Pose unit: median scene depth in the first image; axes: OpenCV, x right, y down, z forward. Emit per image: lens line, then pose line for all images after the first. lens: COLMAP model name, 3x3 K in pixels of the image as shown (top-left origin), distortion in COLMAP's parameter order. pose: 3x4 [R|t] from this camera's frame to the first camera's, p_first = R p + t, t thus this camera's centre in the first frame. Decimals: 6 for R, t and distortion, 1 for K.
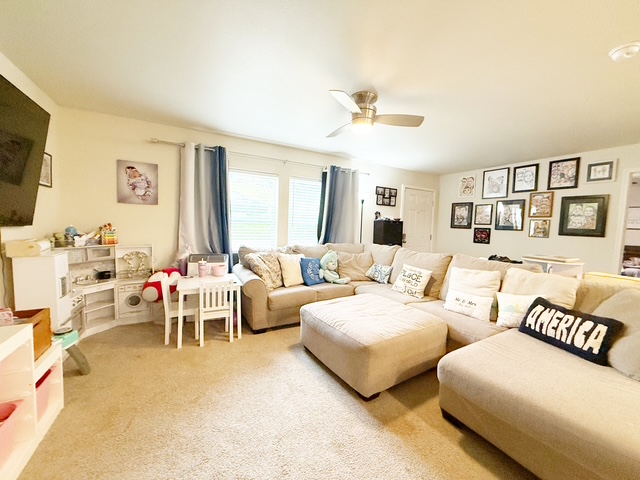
lens RADIAL K [[252.1, 0, 319.9], [0, 252.1, 240.6], [0, 0, 1]] dist [-0.000096, 0.000070]
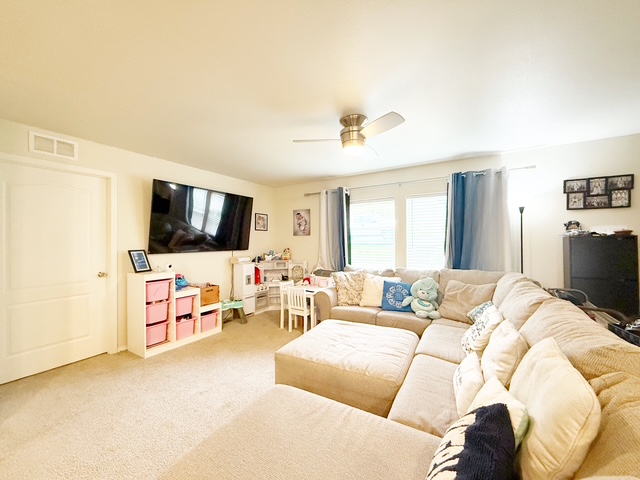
lens RADIAL K [[252.1, 0, 318.7], [0, 252.1, 241.5], [0, 0, 1]] dist [-0.000096, 0.000070]
pose [[0.501713, -0.033175, -0.864398, 0.689379], [-0.034413, 0.997708, -0.058265, -0.018515], [0.864350, 0.058979, 0.499421, 0.293936]]
